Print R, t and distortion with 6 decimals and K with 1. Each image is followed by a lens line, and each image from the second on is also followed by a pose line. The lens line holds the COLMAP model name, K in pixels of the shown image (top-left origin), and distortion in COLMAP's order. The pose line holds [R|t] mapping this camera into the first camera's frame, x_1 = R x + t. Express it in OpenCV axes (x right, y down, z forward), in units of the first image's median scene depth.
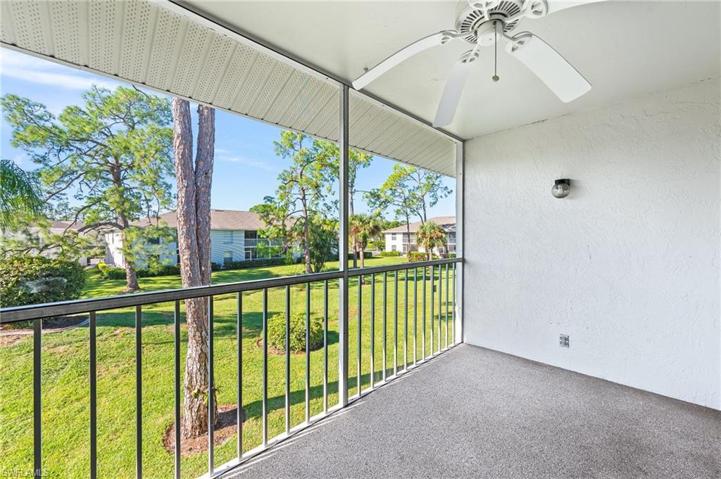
lens RADIAL K [[285.5, 0, 361.6], [0, 285.5, 239.8], [0, 0, 1]] dist [-0.002506, 0.000220]
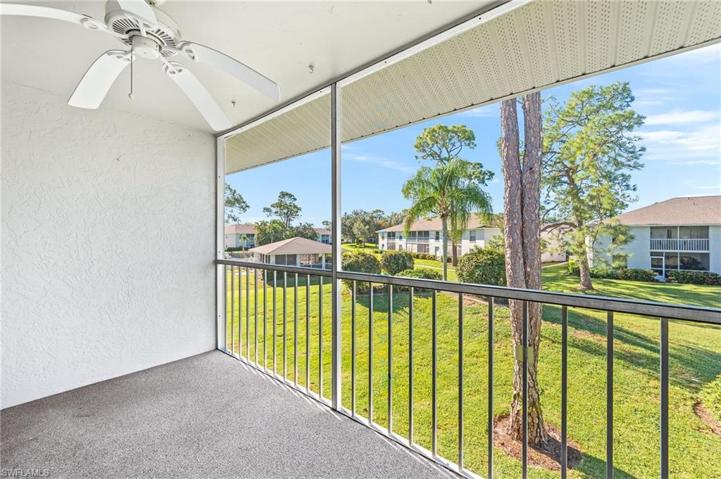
lens RADIAL K [[285.5, 0, 361.6], [0, 285.5, 234.9], [0, 0, 1]] dist [-0.002506, 0.000220]
pose [[0.134152, -0.002008, -0.990959, 0.114026], [-0.011103, 0.999932, -0.003529, -0.001387], [0.990899, 0.011476, 0.134120, 0.117710]]
